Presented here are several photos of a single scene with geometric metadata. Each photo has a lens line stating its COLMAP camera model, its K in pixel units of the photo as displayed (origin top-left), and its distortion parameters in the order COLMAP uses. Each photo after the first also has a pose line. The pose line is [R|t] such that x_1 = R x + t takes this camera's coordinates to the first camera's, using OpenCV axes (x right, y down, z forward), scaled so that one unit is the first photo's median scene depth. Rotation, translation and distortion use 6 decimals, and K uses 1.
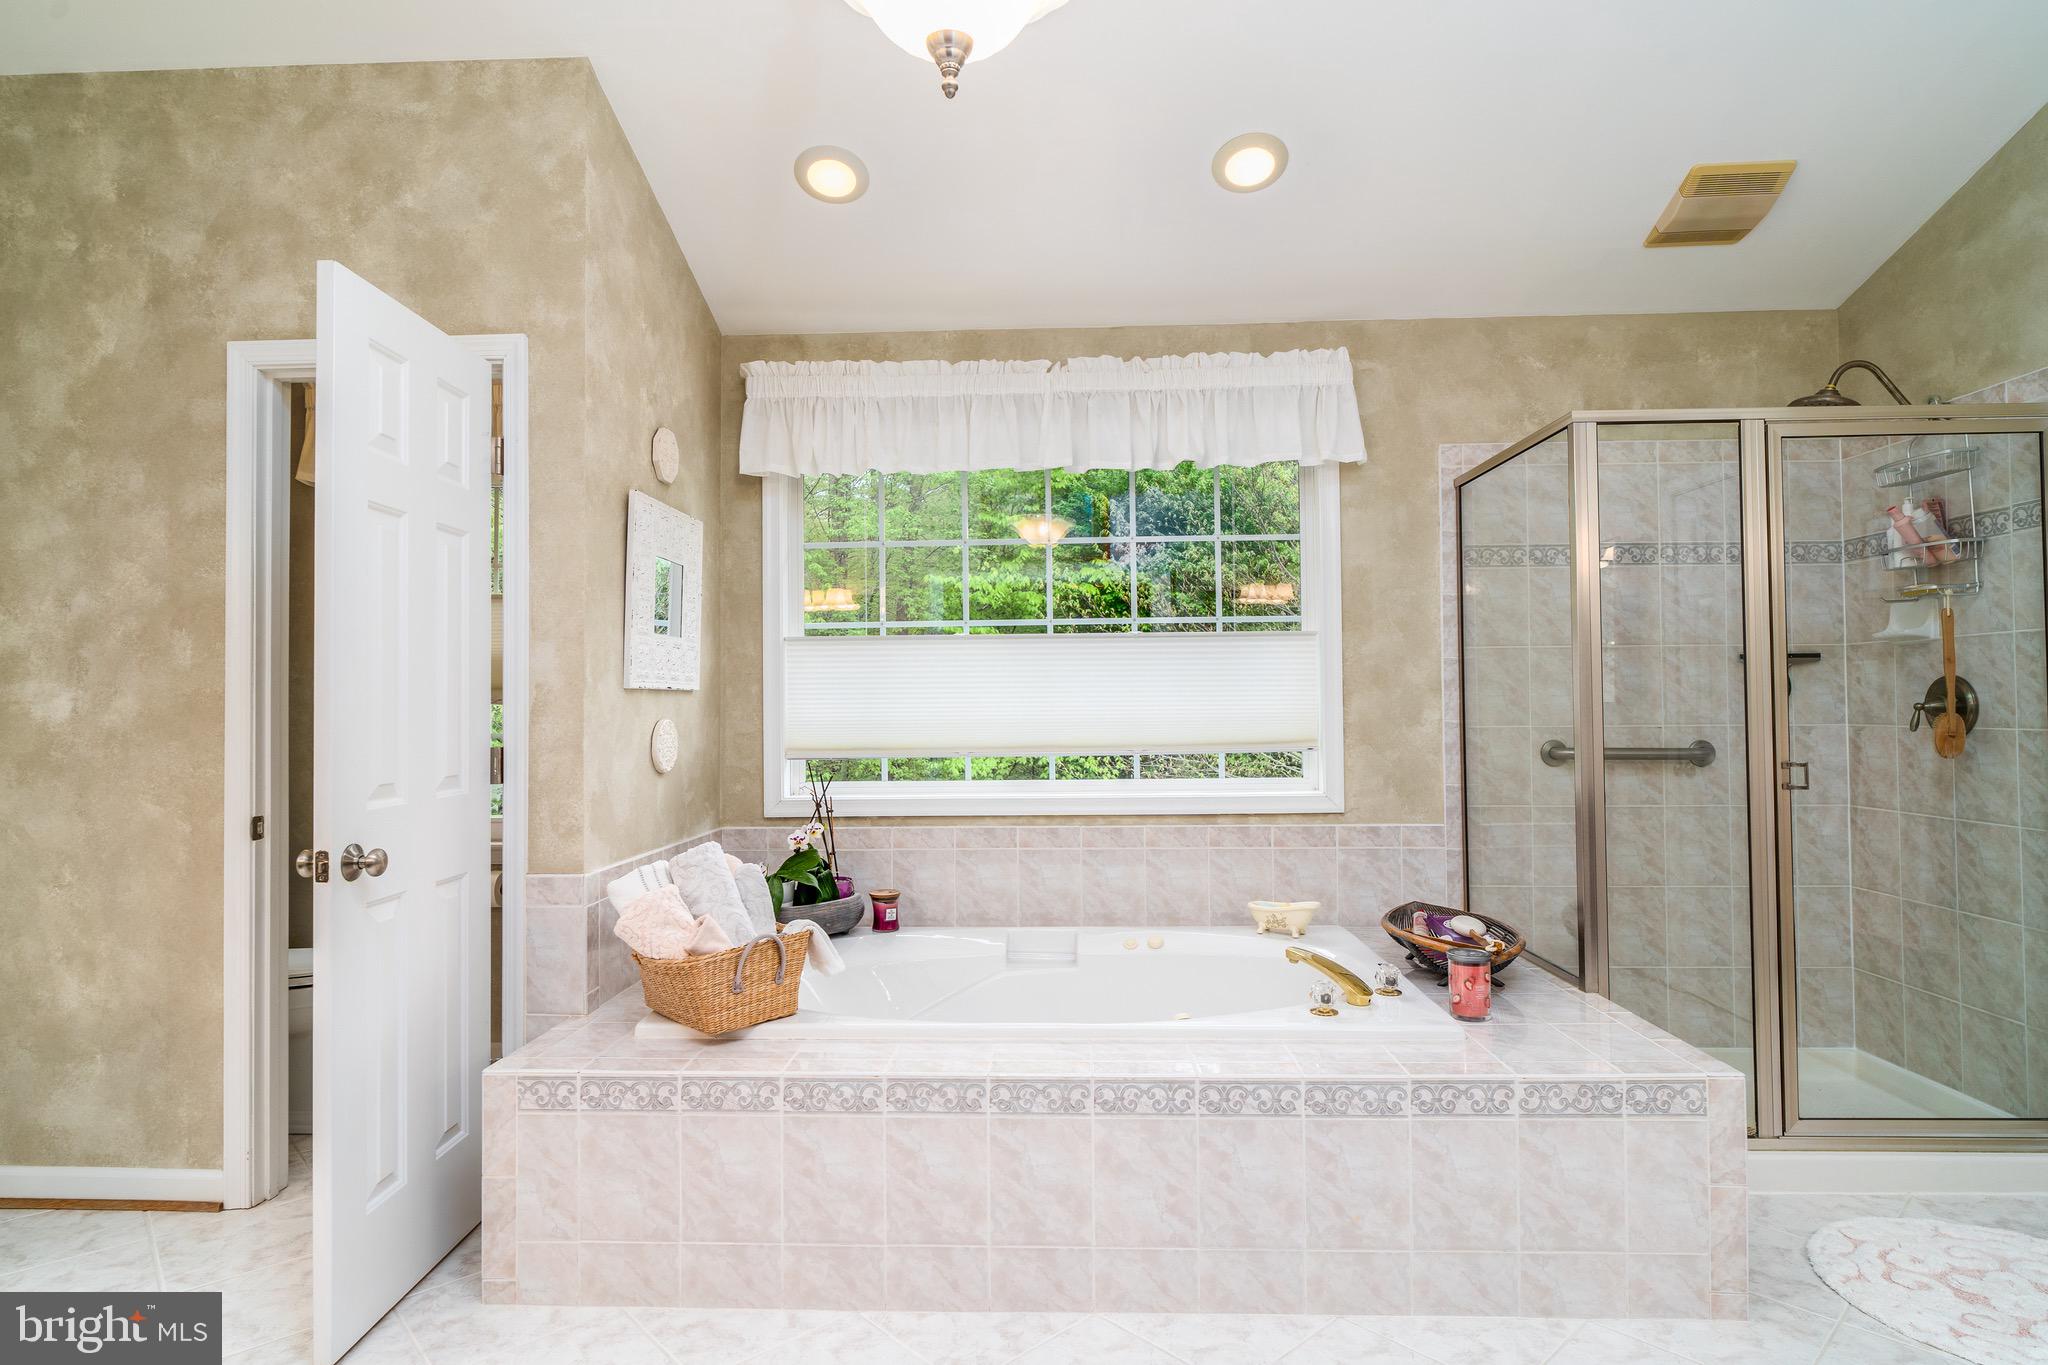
lens RADIAL K [[1077.6, 0, 1022.5], [0, 1077.6, 676.9], [0, 0, 1]] dist [-0.008117, 0.003635]
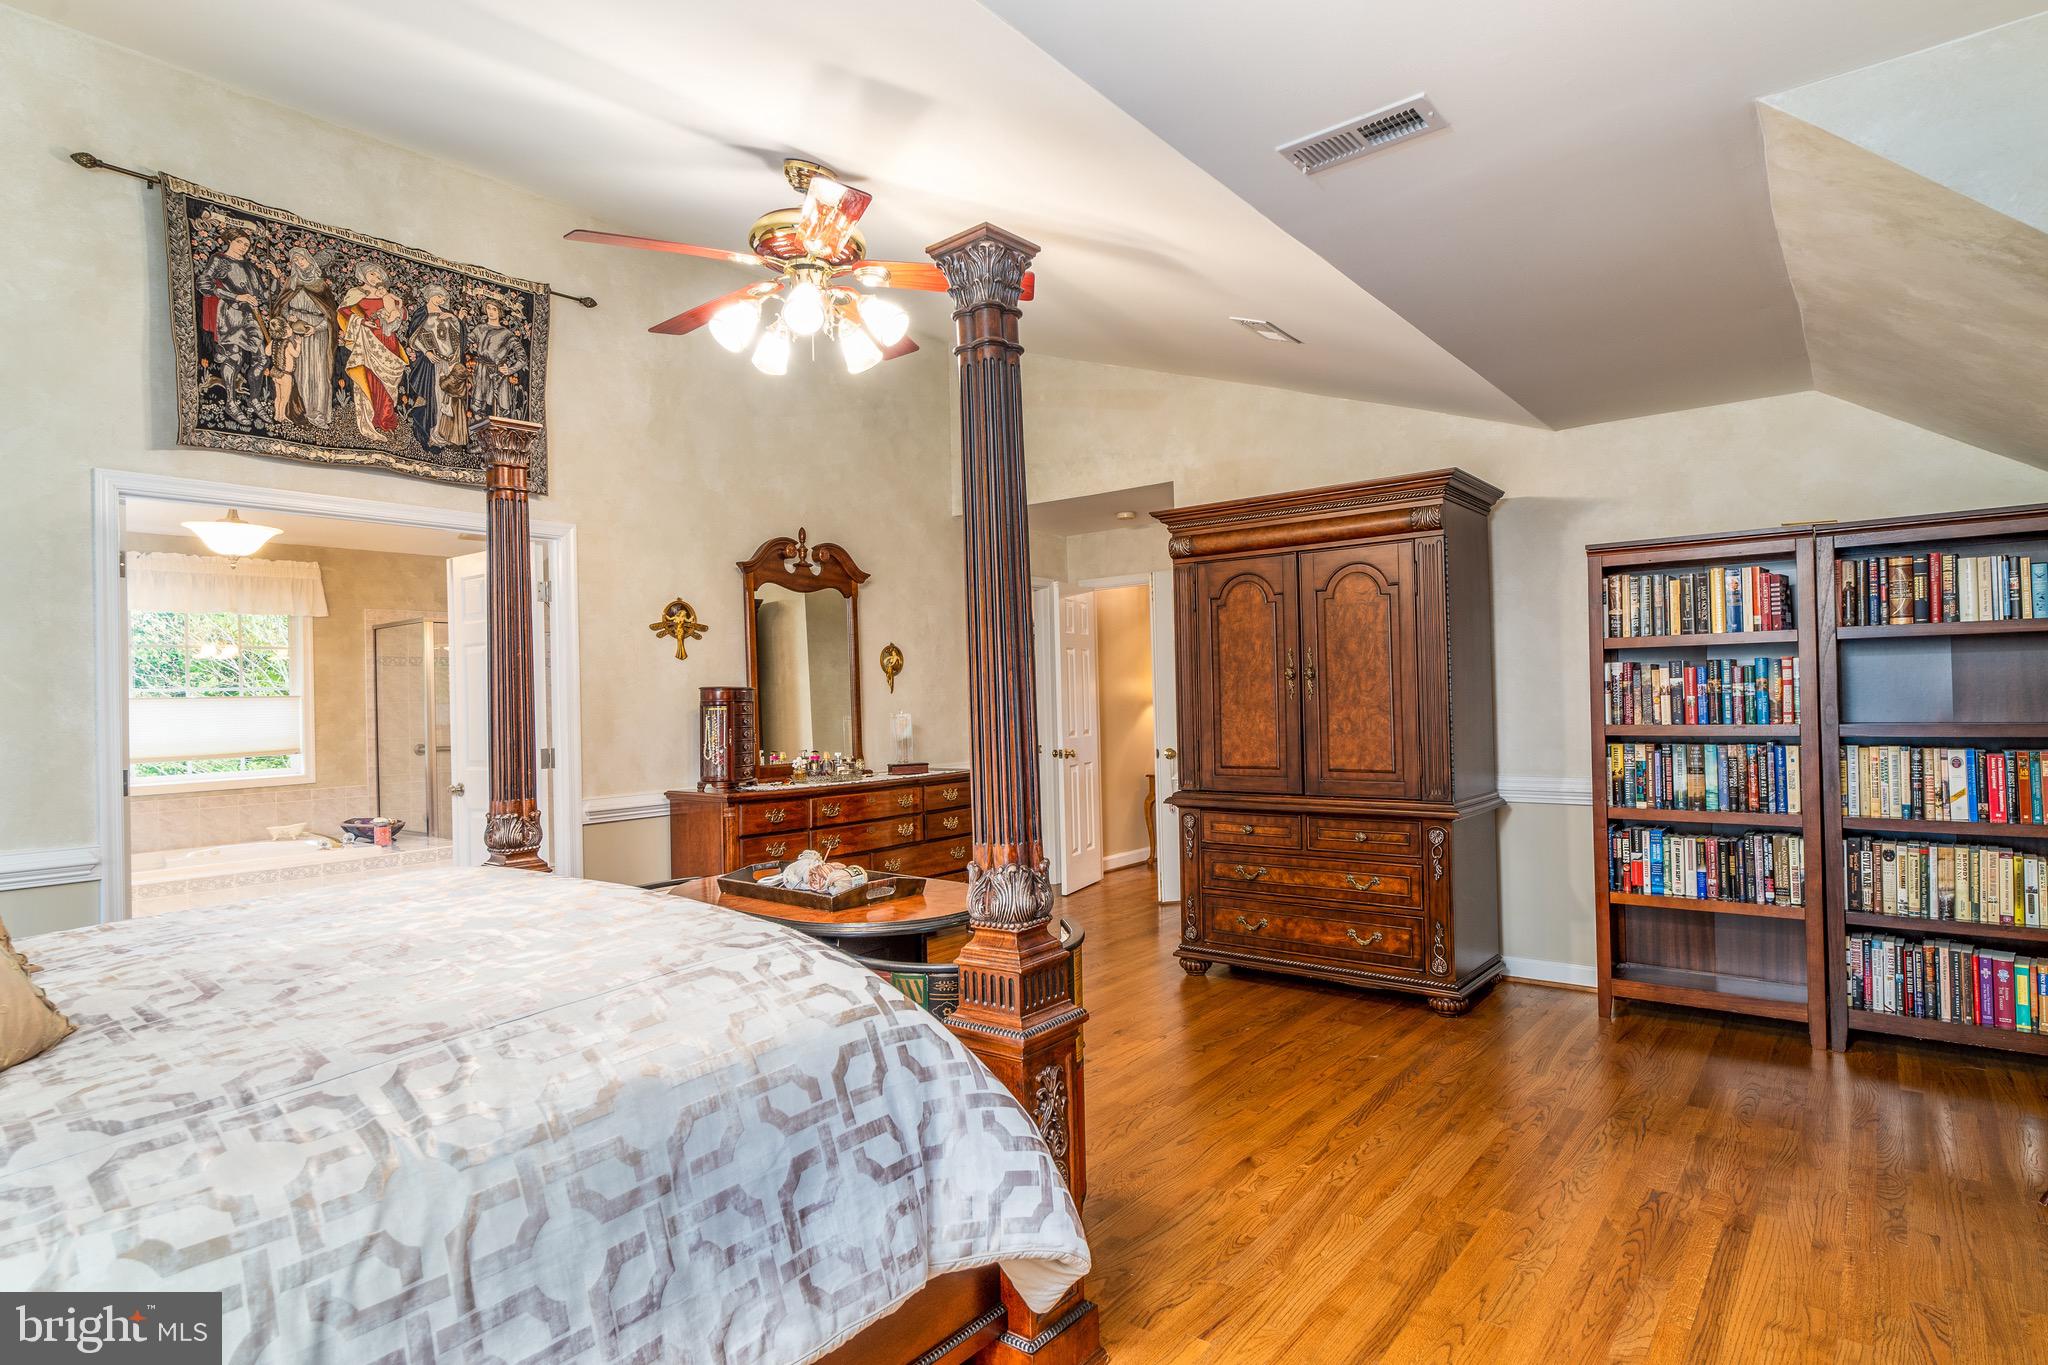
lens RADIAL K [[1077.6, 0, 1032.0], [0, 1077.6, 691.1], [0, 0, 1]] dist [-0.008117, 0.003635]
pose [[0.579931, -0.000213, 0.814665, -0.588971], [0.000452, 1.000000, -0.000060, -0.050974], [-0.814665, 0.000404, 0.579931, -1.331545]]
